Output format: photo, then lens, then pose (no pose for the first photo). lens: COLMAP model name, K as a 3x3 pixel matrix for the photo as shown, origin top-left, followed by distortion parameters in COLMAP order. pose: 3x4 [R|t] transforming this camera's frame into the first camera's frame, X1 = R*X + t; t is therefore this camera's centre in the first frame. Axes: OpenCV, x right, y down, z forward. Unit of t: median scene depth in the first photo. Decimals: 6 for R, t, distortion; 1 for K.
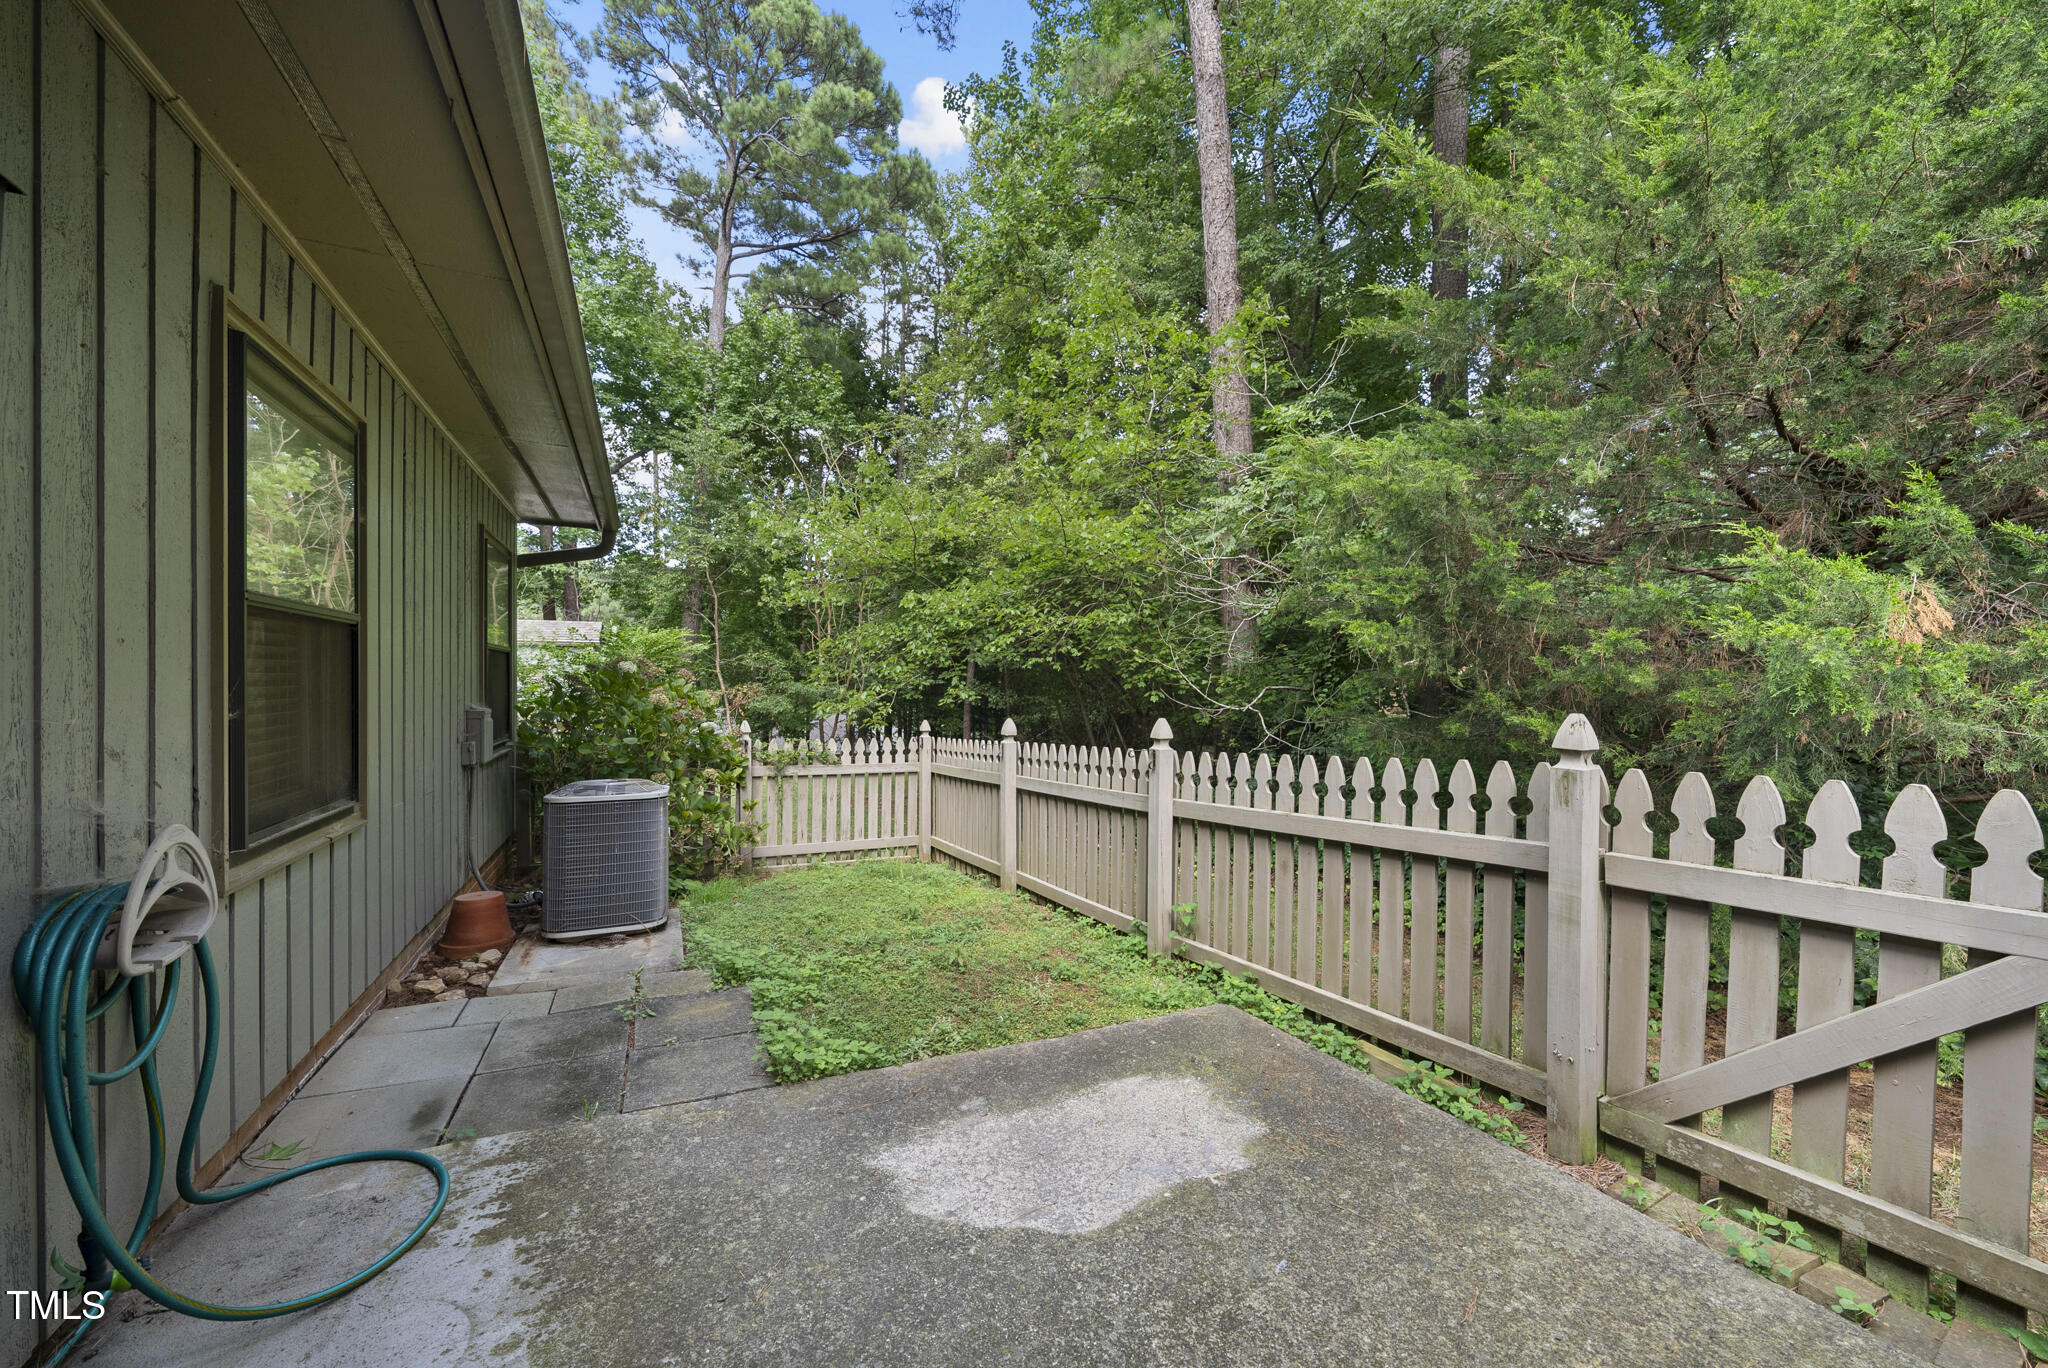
lens RADIAL K [[752.6, 0, 1027.9], [0, 752.6, 690.1], [0, 0, 1]] dist [-0.003290, 0.000660]
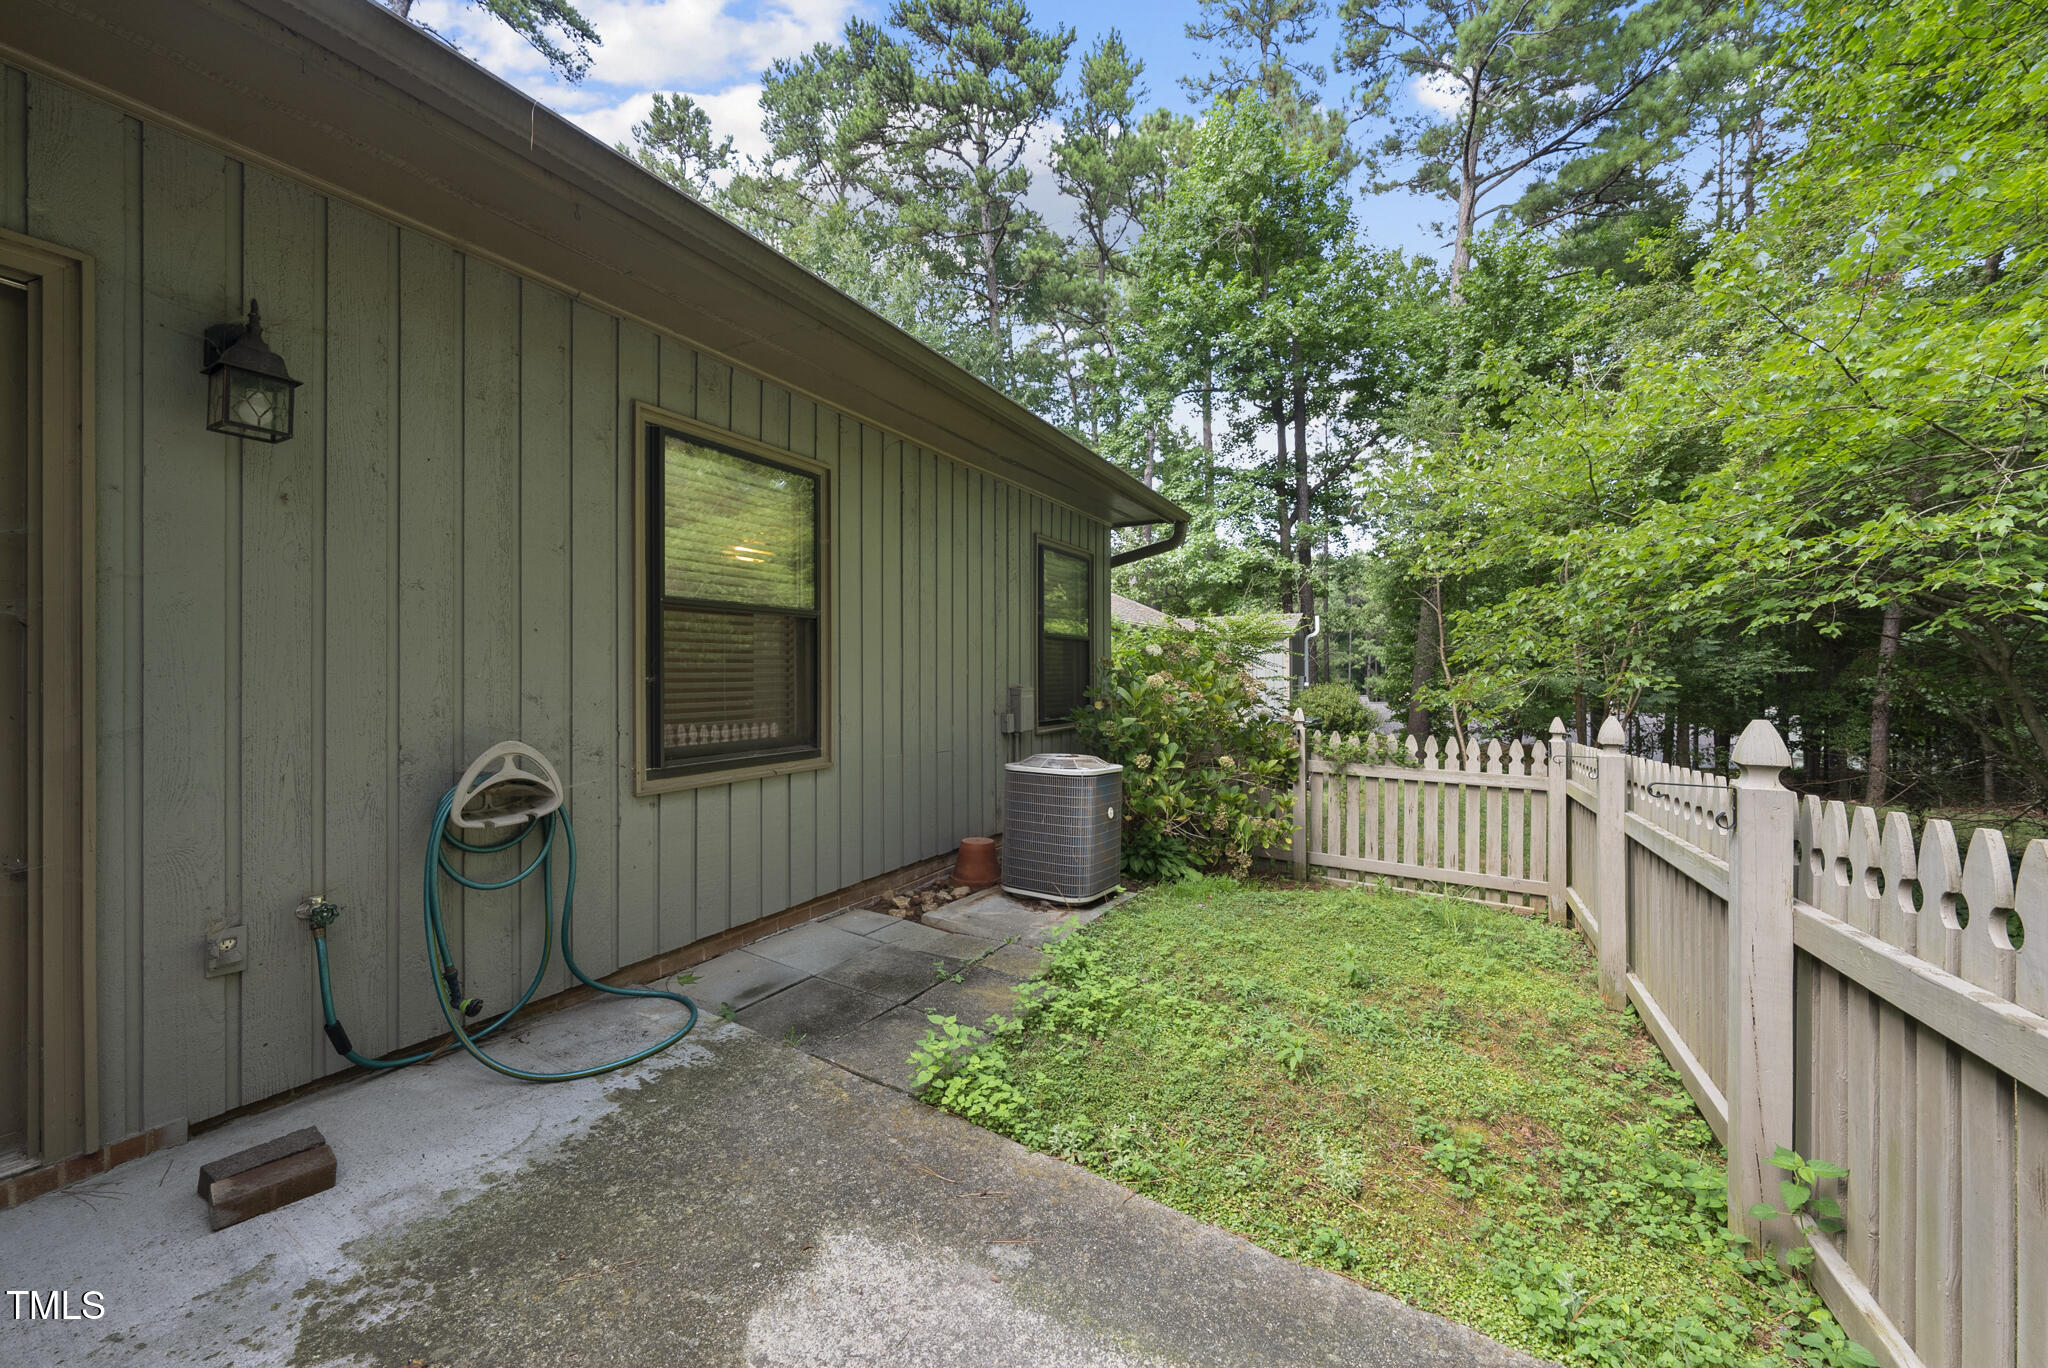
lens RADIAL K [[752.6, 0, 1024.7], [0, 752.6, 675.3], [0, 0, 1]] dist [-0.003290, 0.000660]
pose [[0.553882, -0.003265, -0.832589, 0.302489], [-0.004901, 0.999962, -0.007181, 0.015875], [0.832581, 0.008058, 0.553845, 0.374868]]
